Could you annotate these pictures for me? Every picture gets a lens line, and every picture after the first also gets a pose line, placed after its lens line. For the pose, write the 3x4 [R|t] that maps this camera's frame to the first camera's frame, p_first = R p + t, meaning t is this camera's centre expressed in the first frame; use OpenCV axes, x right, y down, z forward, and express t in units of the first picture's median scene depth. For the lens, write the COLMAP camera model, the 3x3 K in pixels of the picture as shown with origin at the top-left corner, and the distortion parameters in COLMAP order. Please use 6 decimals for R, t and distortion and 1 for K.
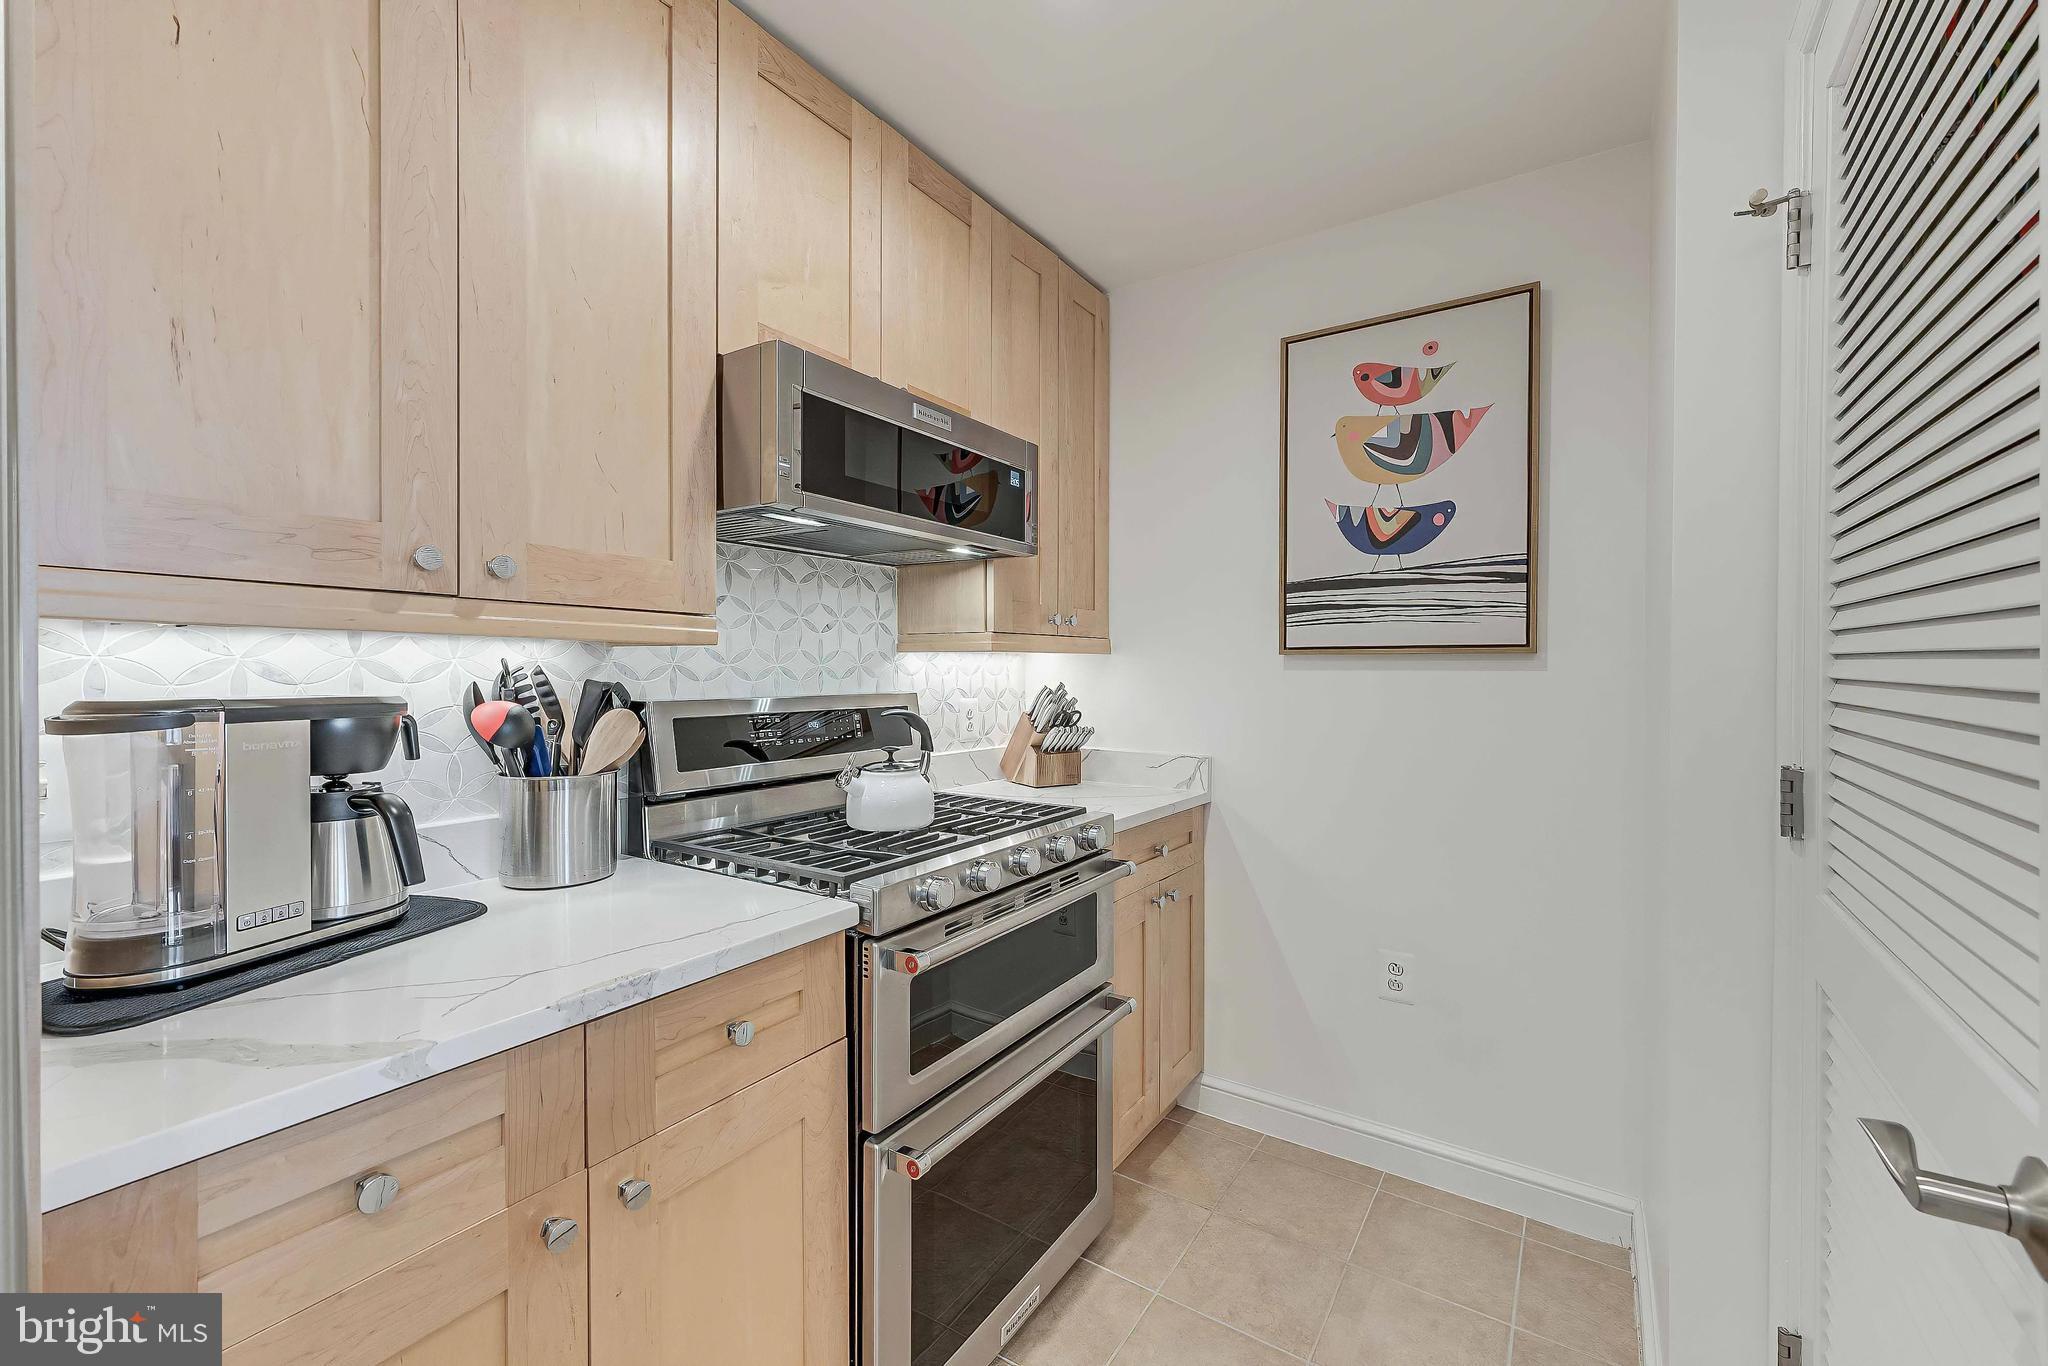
lens RADIAL K [[839.7, 0, 1026.5], [0, 839.7, 679.1], [0, 0, 1]] dist [0.003276, -0.000031]
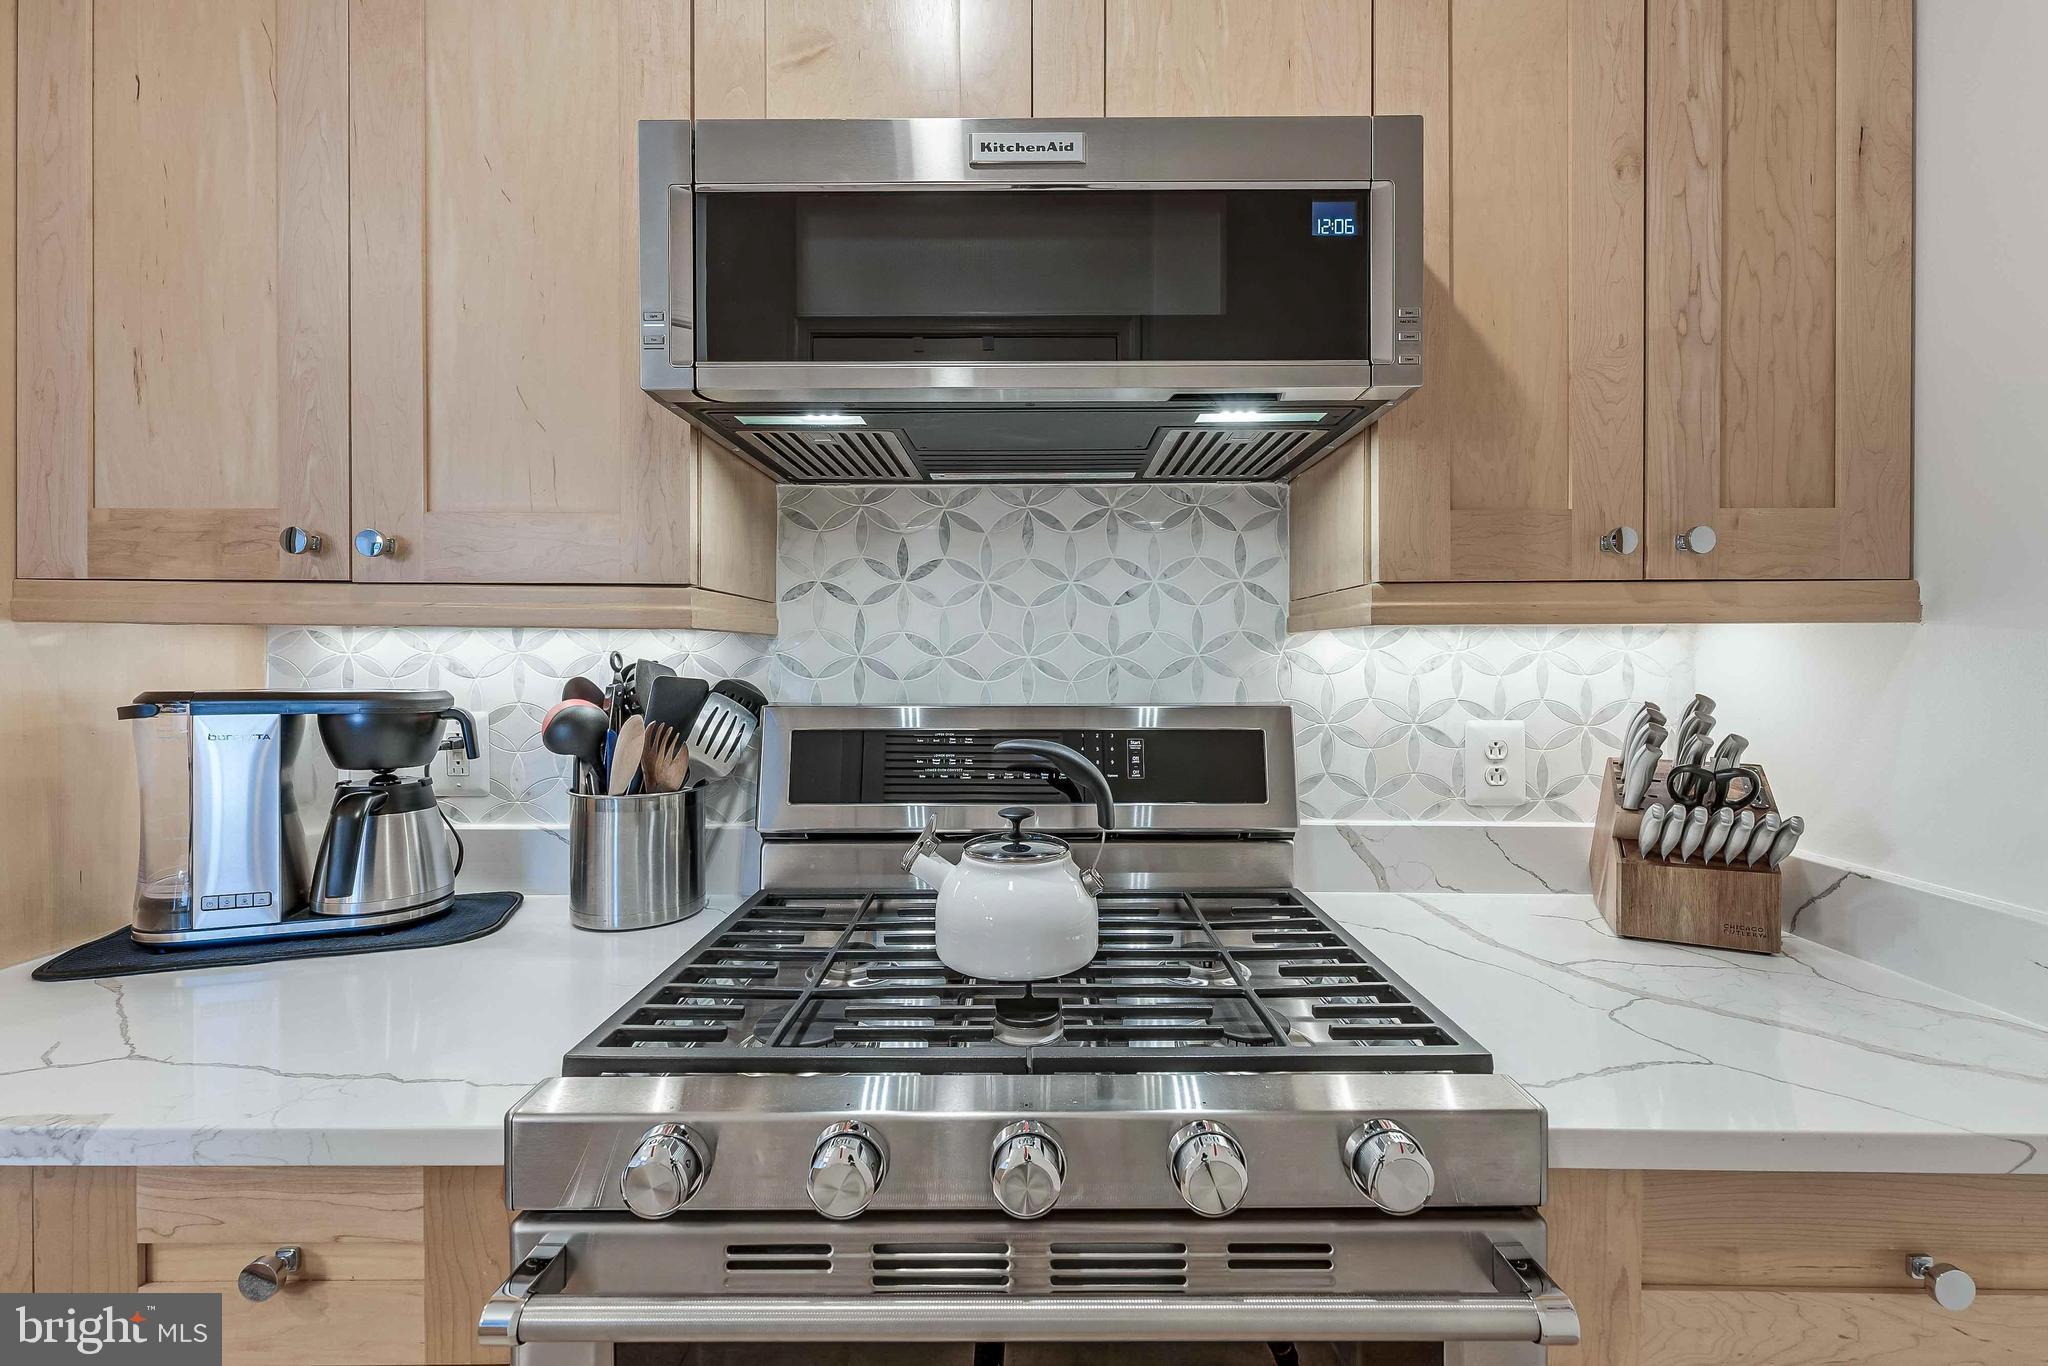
lens RADIAL K [[839.7, 0, 1030.6], [0, 839.7, 668.9], [0, 0, 1]] dist [0.003276, -0.000031]
pose [[0.552014, 0.008213, -0.833794, 0.262684], [-0.009147, 0.999951, 0.003794, -0.009781], [0.833785, 0.005533, 0.552062, 0.641407]]
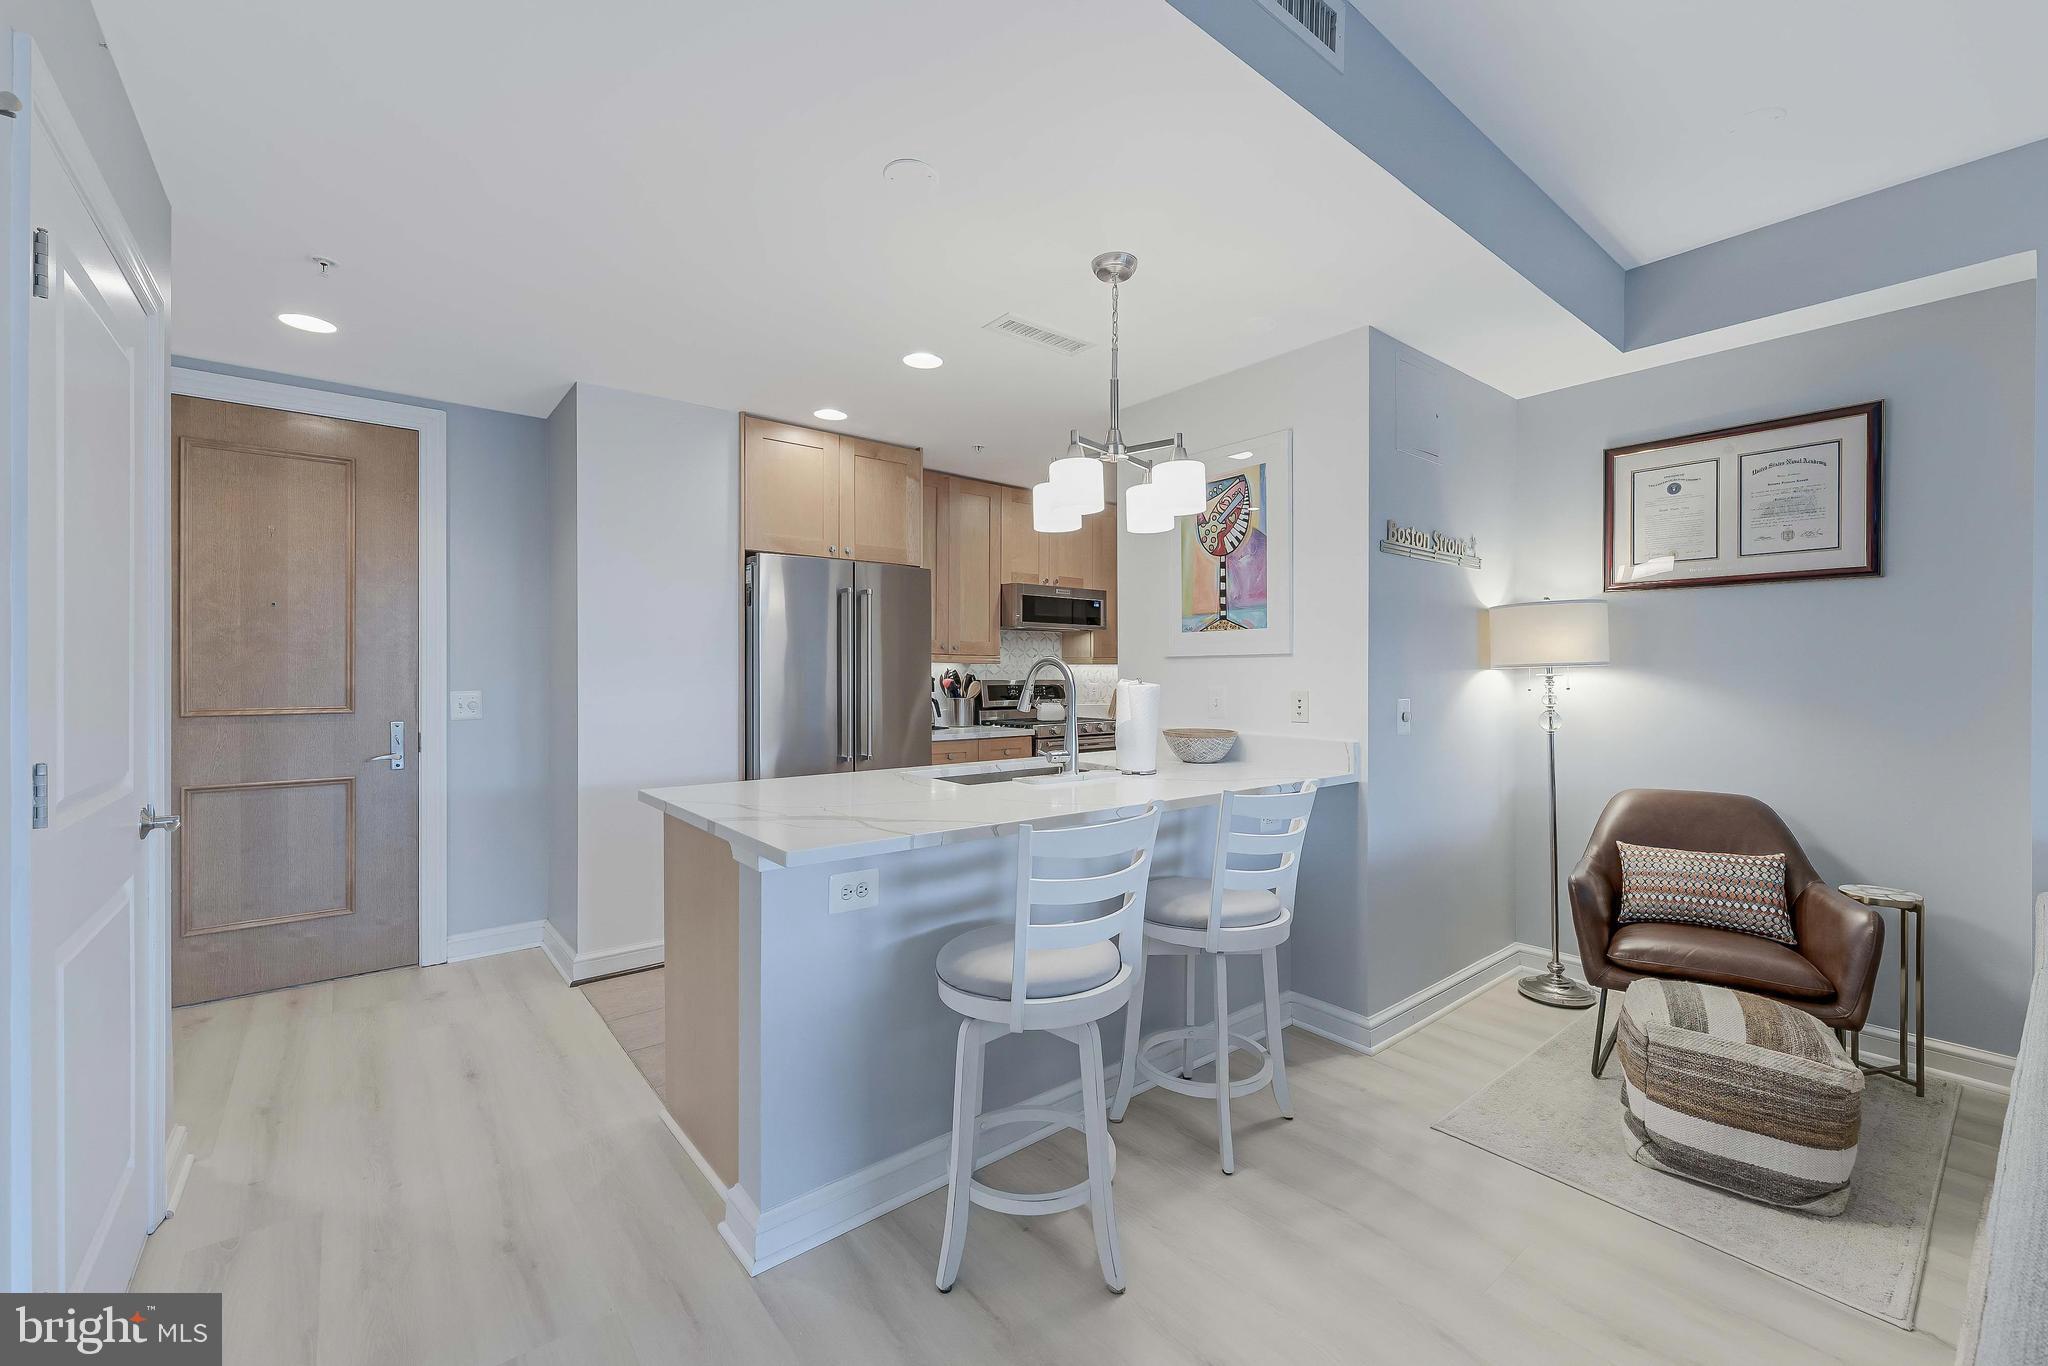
lens RADIAL K [[839.7, 0, 1027.6], [0, 839.7, 674.3], [0, 0, 1]] dist [0.003276, -0.000031]
pose [[0.956597, 0.001232, -0.291413, 0.606427], [-0.004408, 0.999938, -0.010240, 0.031364], [0.291382, 0.011080, 0.956543, -1.840308]]
